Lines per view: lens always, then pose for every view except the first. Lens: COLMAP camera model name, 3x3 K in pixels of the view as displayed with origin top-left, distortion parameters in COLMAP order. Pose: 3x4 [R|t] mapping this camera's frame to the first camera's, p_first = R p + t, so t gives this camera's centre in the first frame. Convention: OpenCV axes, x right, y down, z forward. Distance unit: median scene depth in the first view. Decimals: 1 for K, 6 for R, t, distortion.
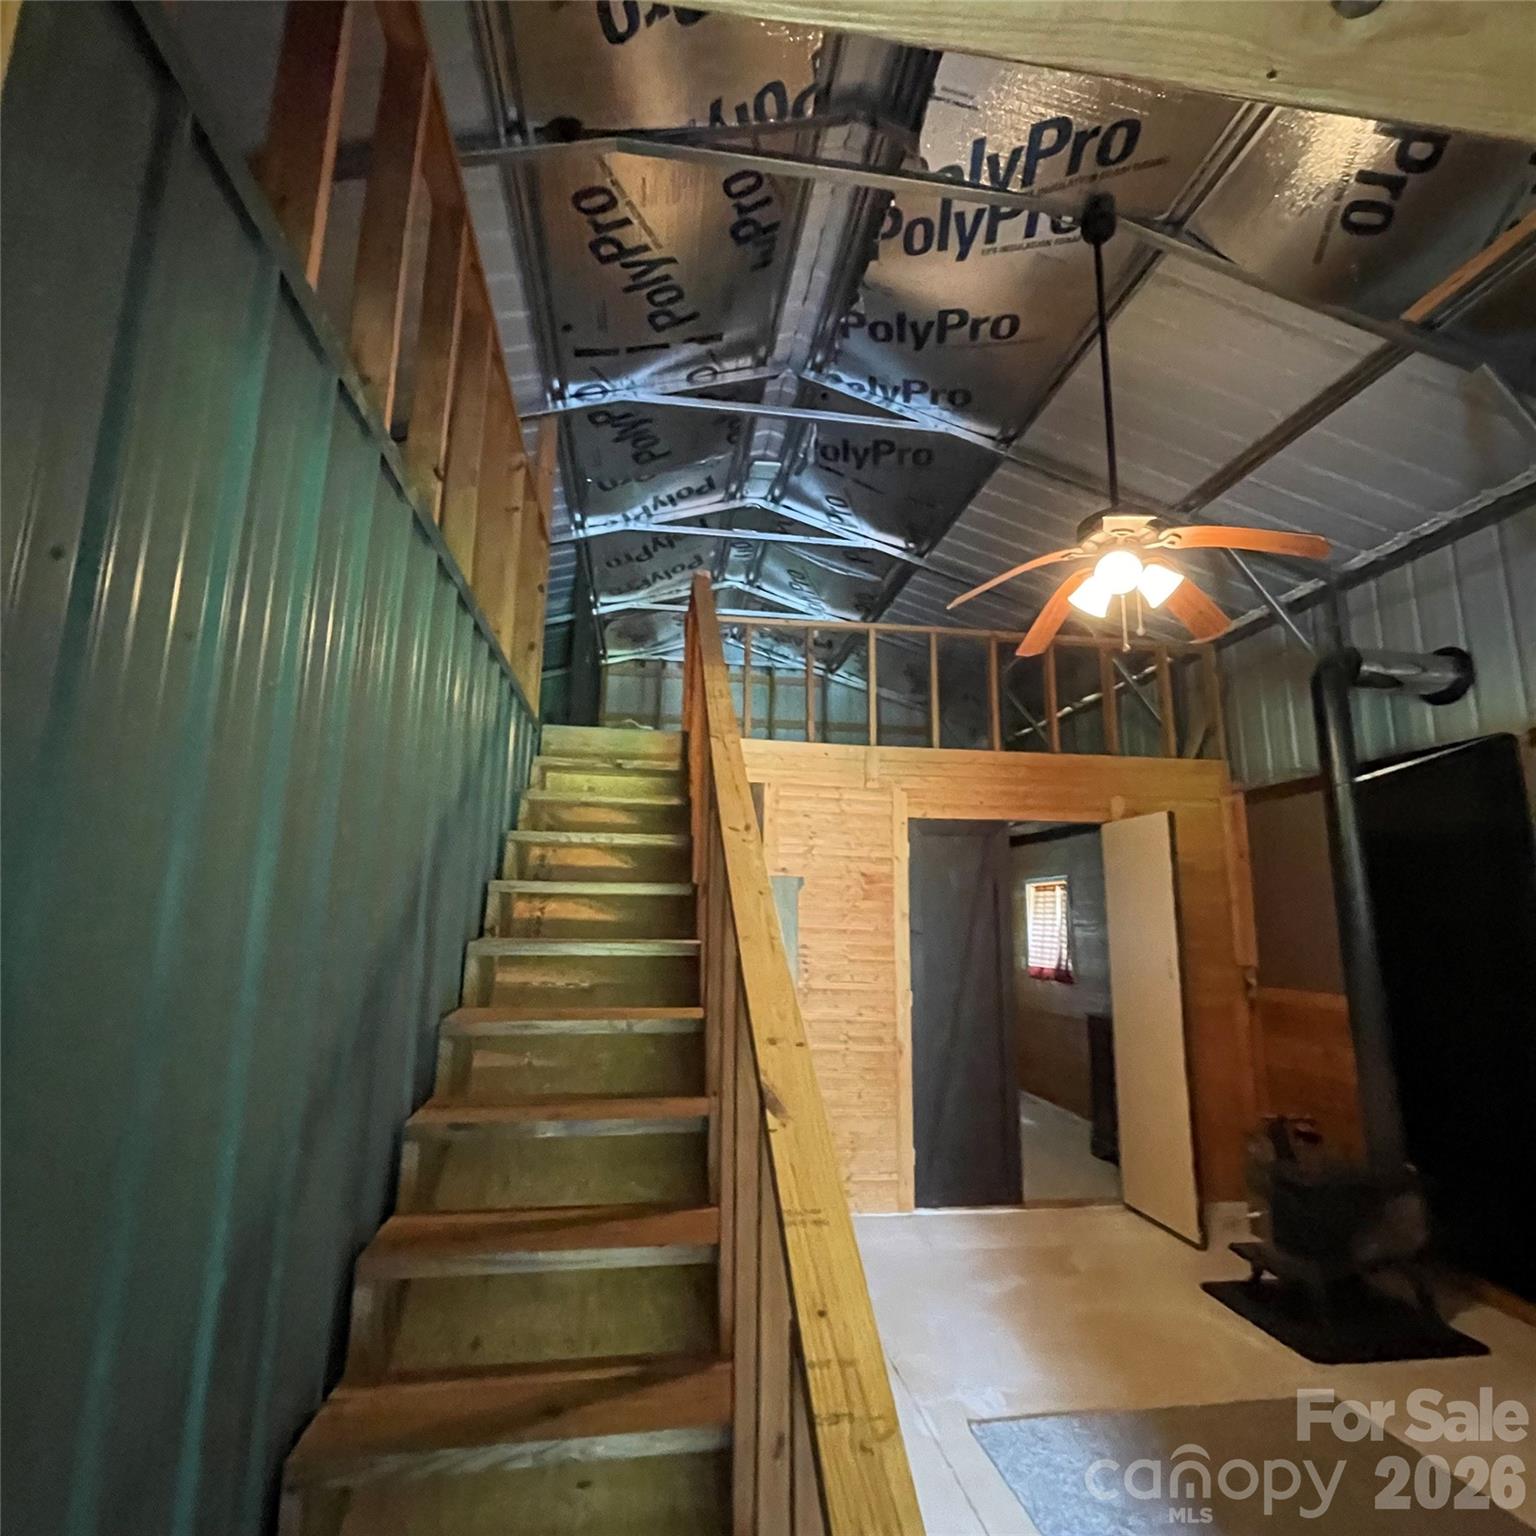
lens RADIAL K [[832.2, 0, 763.9], [0, 832.2, 767.0], [0, 0, 1]] dist [-0.007924, 0.004814]
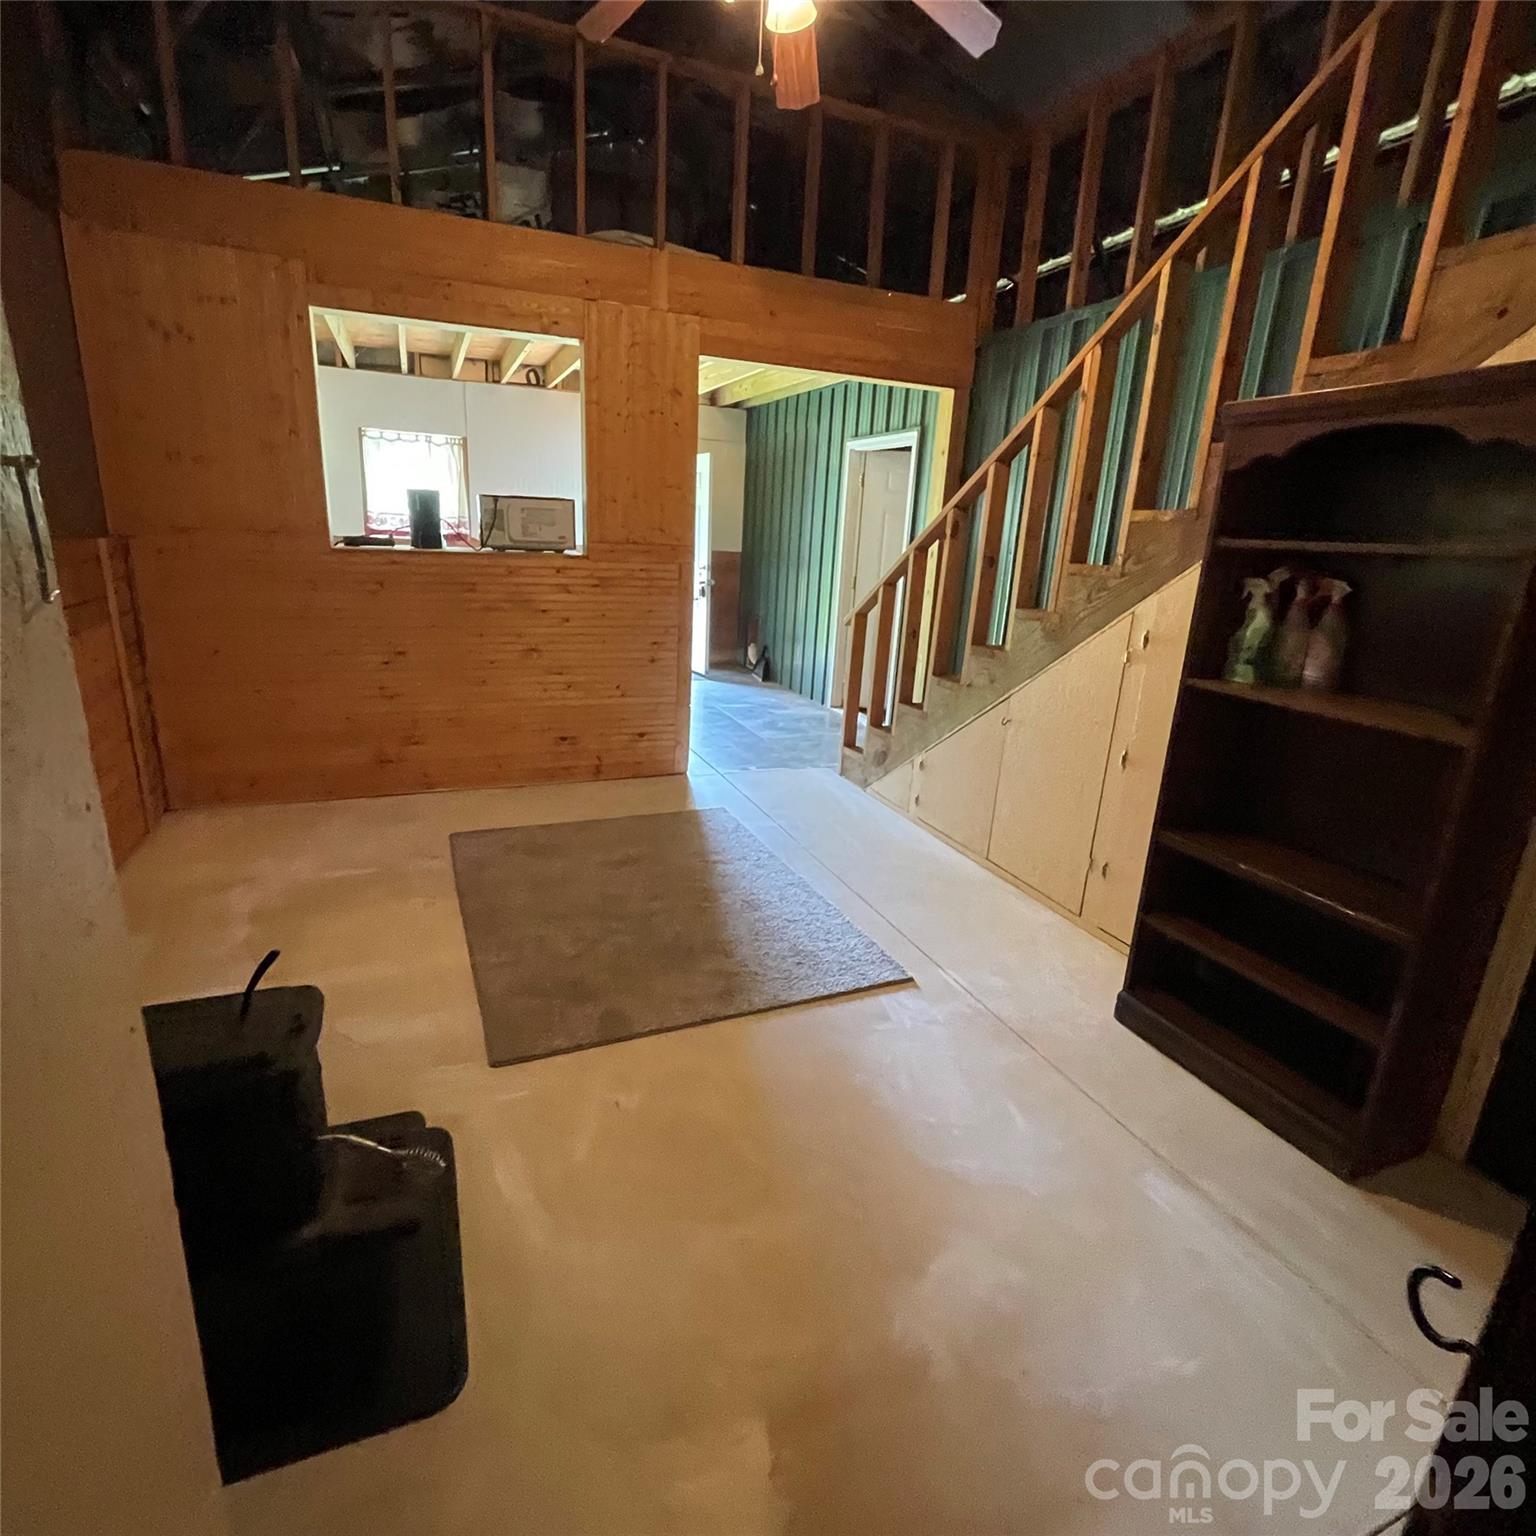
lens RADIAL K [[832.2, 0, 769.1], [0, 832.2, 767.7], [0, 0, 1]] dist [-0.007924, 0.004814]
pose [[-0.968217, 0.009703, -0.249925, 0.380276], [-0.017590, 0.994131, 0.106742, 0.243065], [0.249494, 0.107746, -0.962364, 1.075015]]
